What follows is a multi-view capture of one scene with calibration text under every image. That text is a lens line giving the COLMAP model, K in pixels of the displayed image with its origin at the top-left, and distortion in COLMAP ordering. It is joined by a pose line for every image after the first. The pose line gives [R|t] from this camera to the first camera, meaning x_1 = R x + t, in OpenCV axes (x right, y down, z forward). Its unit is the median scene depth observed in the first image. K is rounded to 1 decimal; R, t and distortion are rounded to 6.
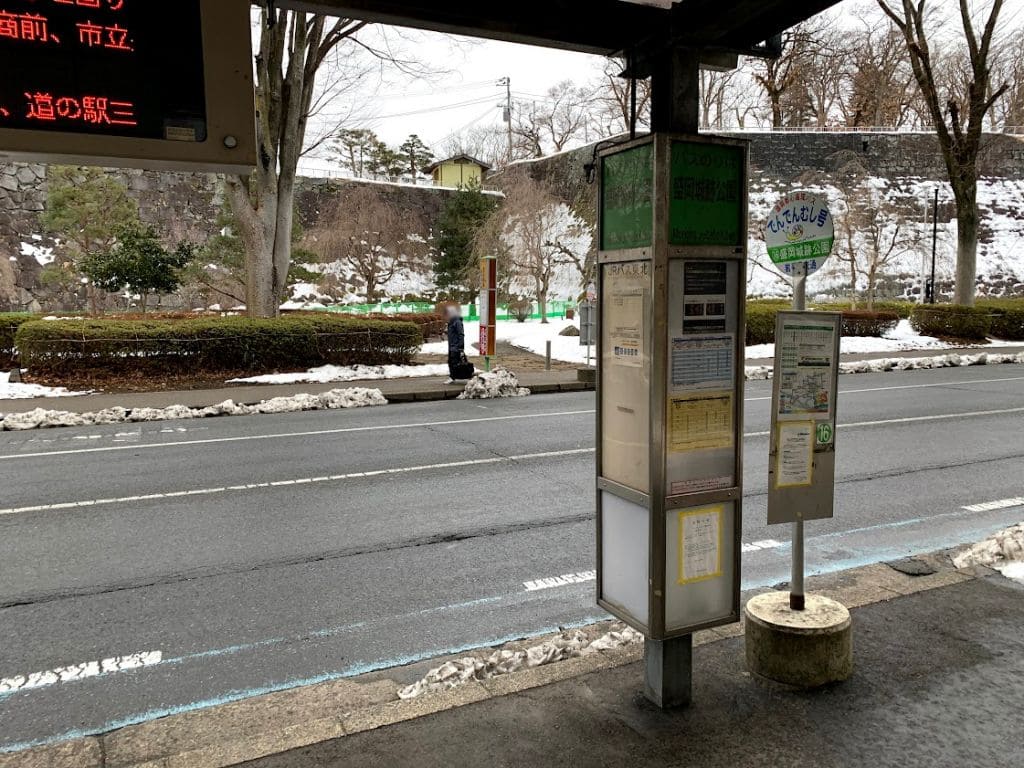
lens RADIAL K [[806.7, 0, 512.0], [0, 806.7, 384.0], [0, 0, 1]] dist [-0.094982, -0.000920]
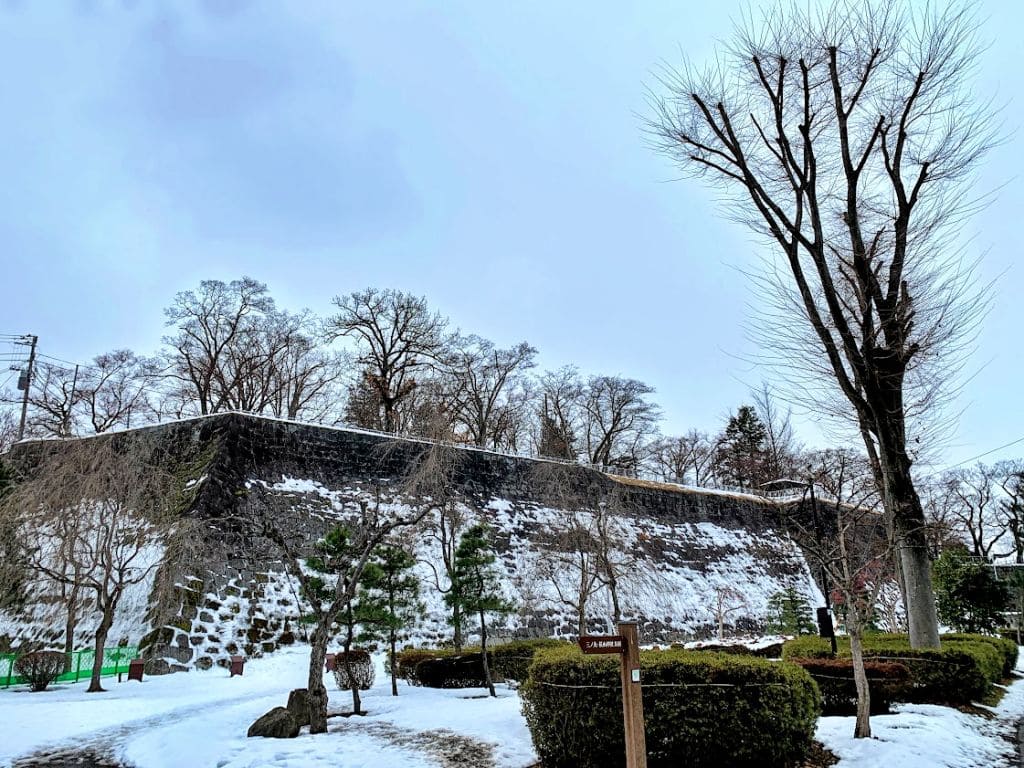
lens RADIAL K [[792.3, 0, 512.0], [0, 792.3, 384.0], [0, 0, 1]] dist [0.048074, -0.003282]
pose [[0.829407, 0.175976, 0.530204, -0.037312], [0.054384, 0.919147, -0.390141, -0.027180], [-0.555991, 0.352421, 0.752777, 0.261301]]
